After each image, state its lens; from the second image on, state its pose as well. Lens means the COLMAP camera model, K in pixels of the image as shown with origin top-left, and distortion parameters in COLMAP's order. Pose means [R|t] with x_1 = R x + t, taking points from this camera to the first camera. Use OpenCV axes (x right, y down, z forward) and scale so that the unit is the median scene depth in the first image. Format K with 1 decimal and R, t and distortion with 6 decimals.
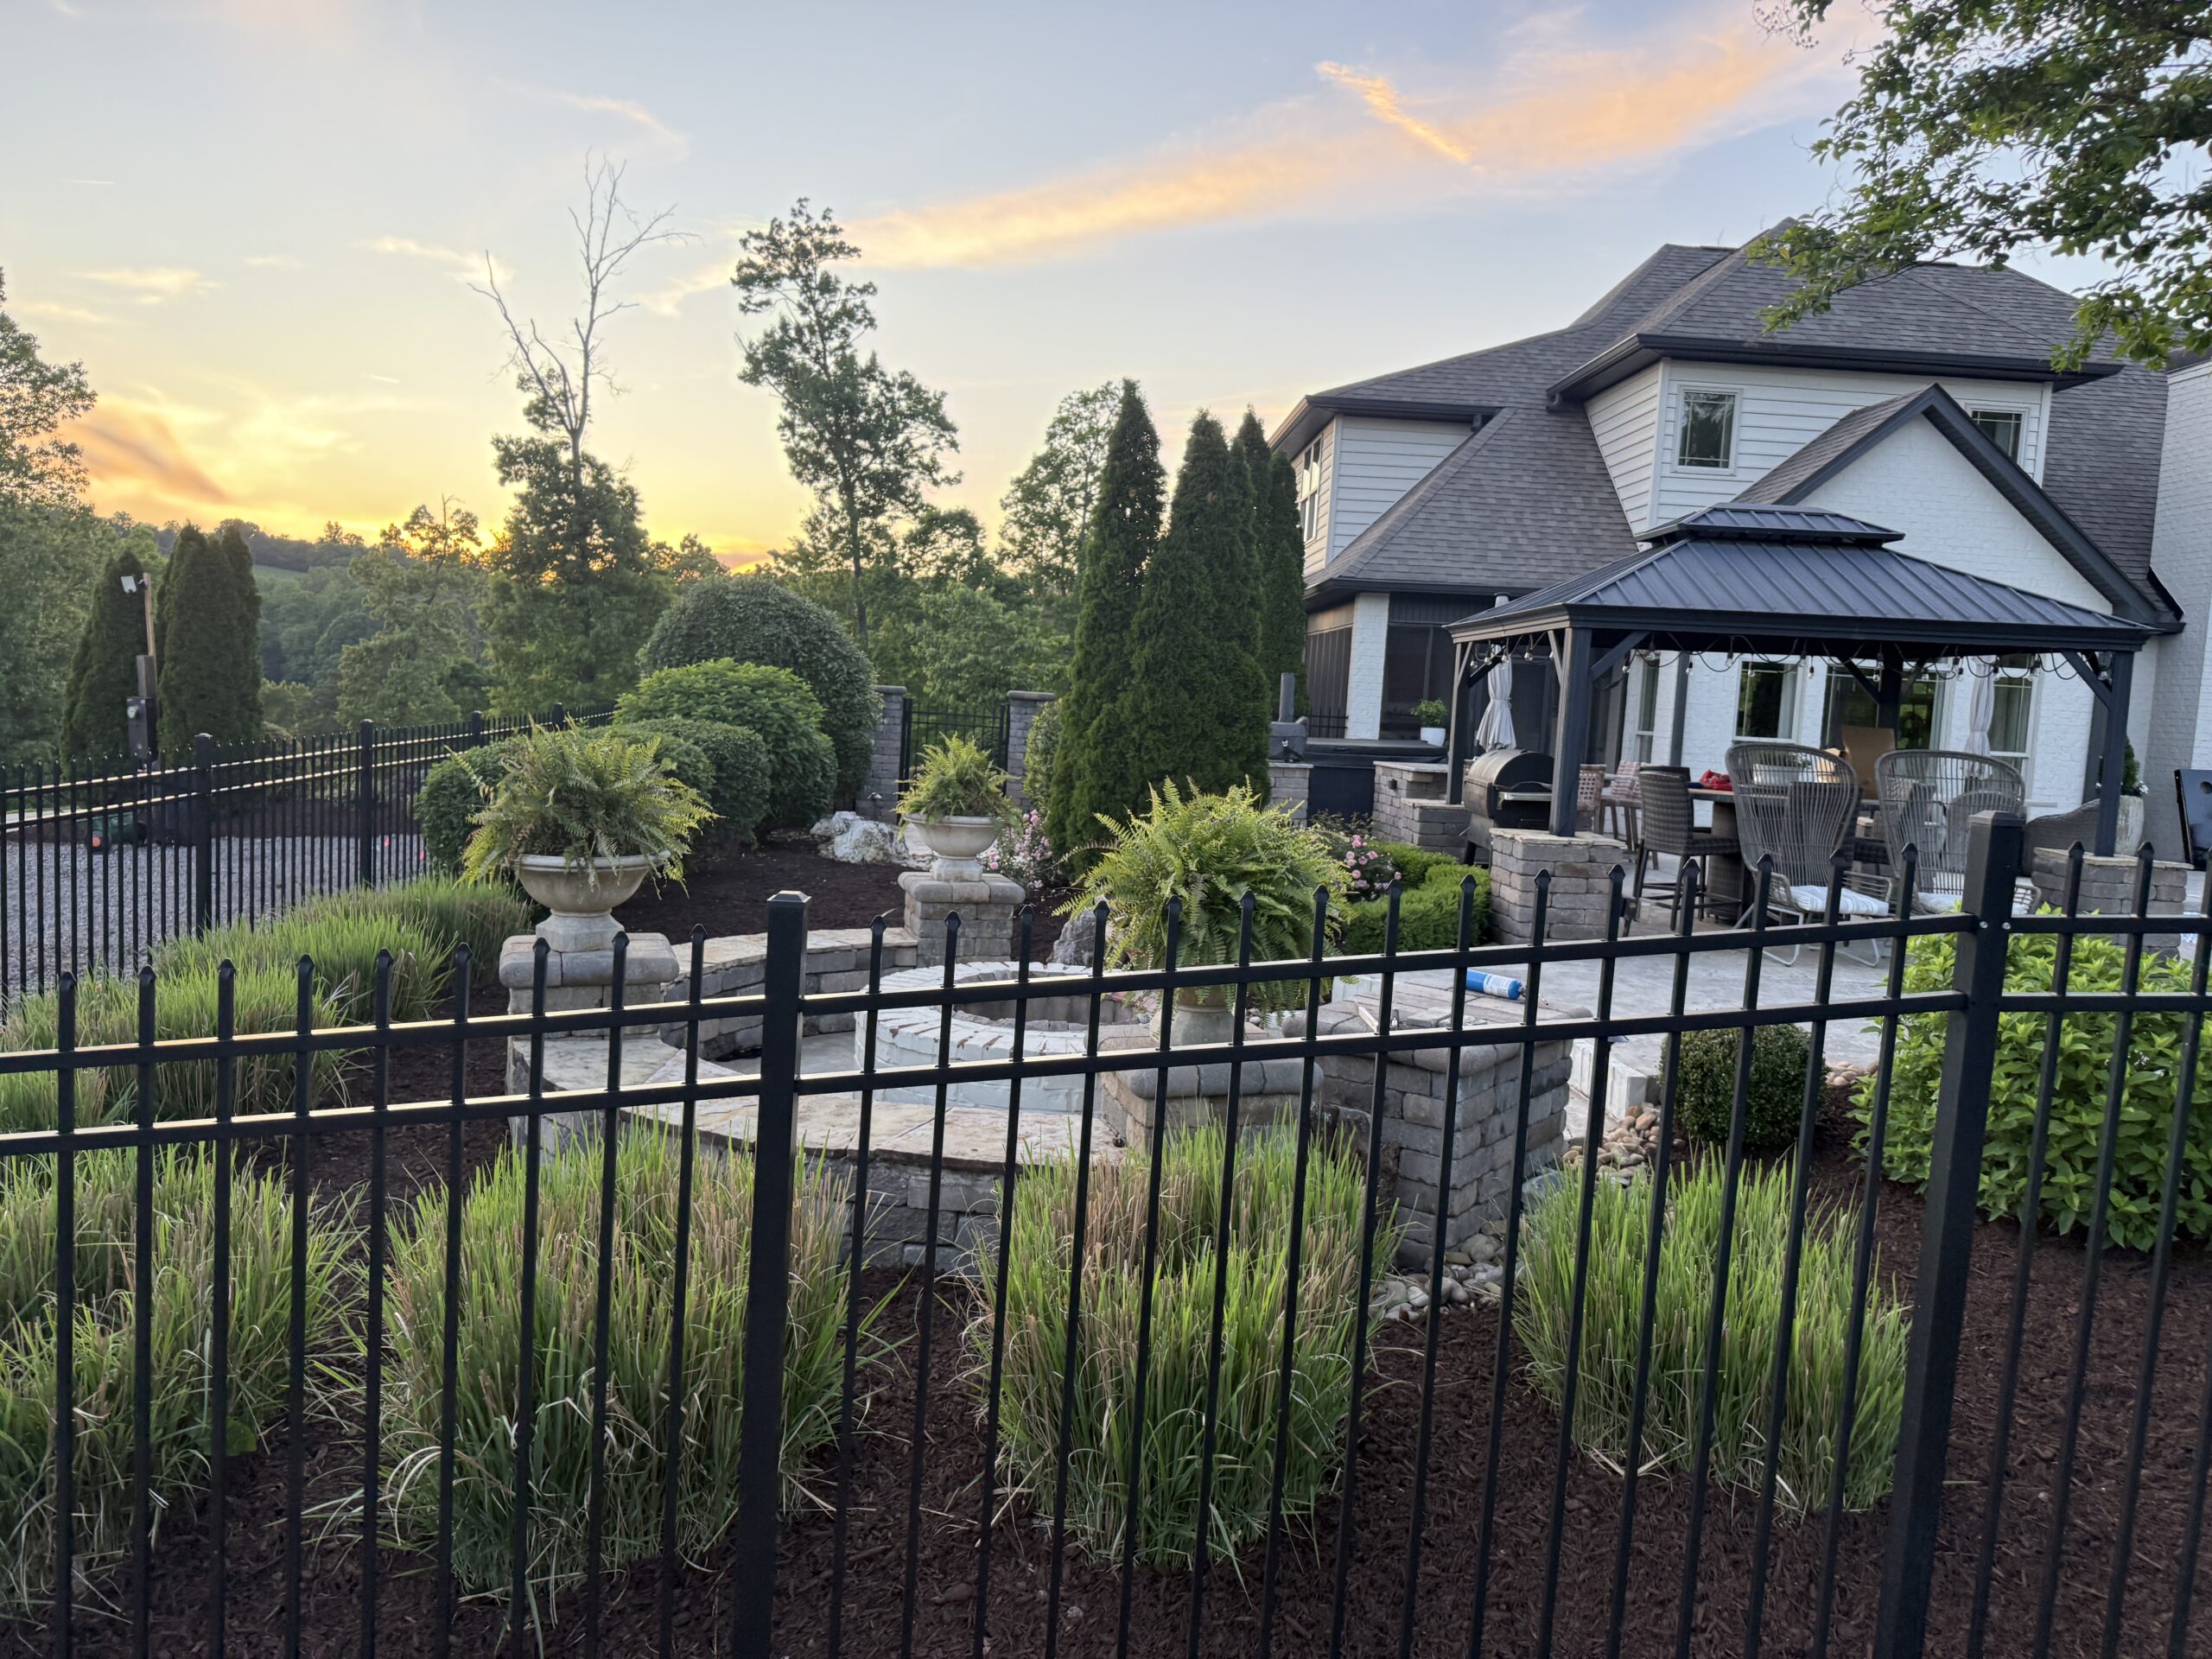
lens RADIAL K [[1553.5, 0, 1110.1], [0, 1553.5, 840.4], [0, 0, 1]] dist [0.039532, -0.043429]
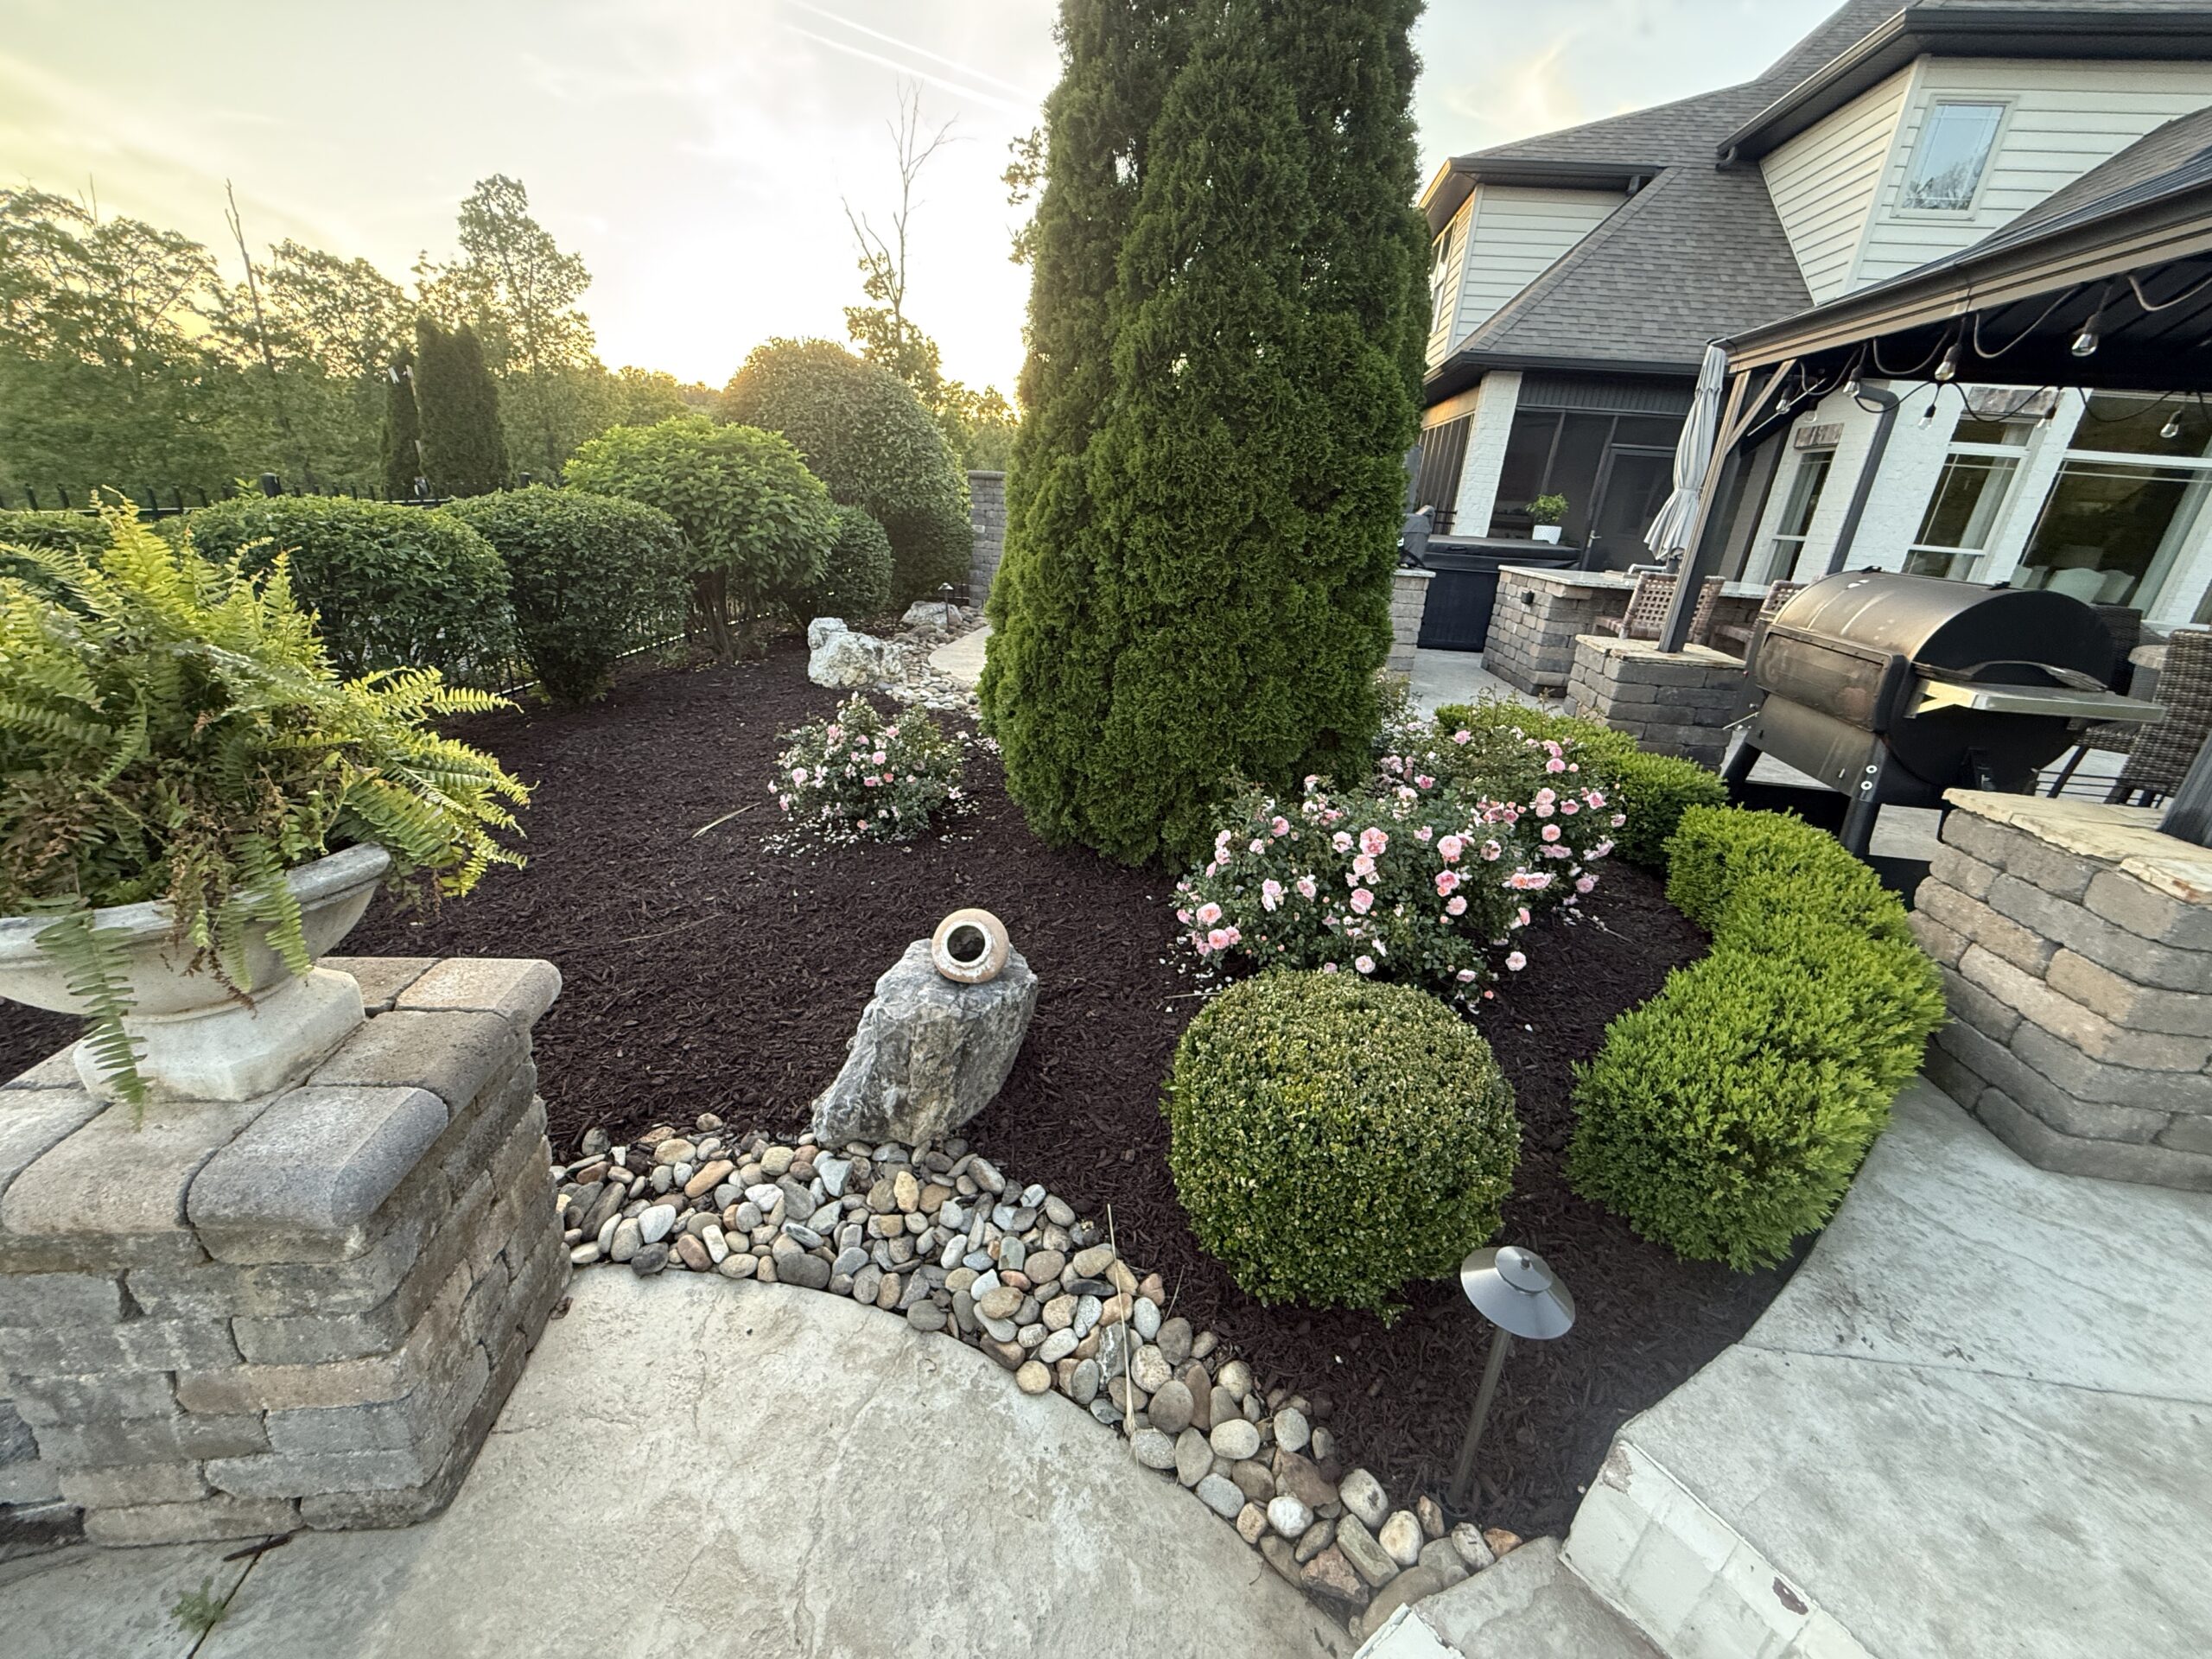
lens RADIAL K [[884.3, 0, 1102.8], [0, 884.3, 833.3], [0, 0, 1]] dist [-0.000065, 0.000636]
pose [[0.985764, 0.074869, -0.150543, 0.029769], [-0.032578, 0.963467, 0.265838, -0.023695], [0.164947, -0.257150, 0.952190, 0.351125]]
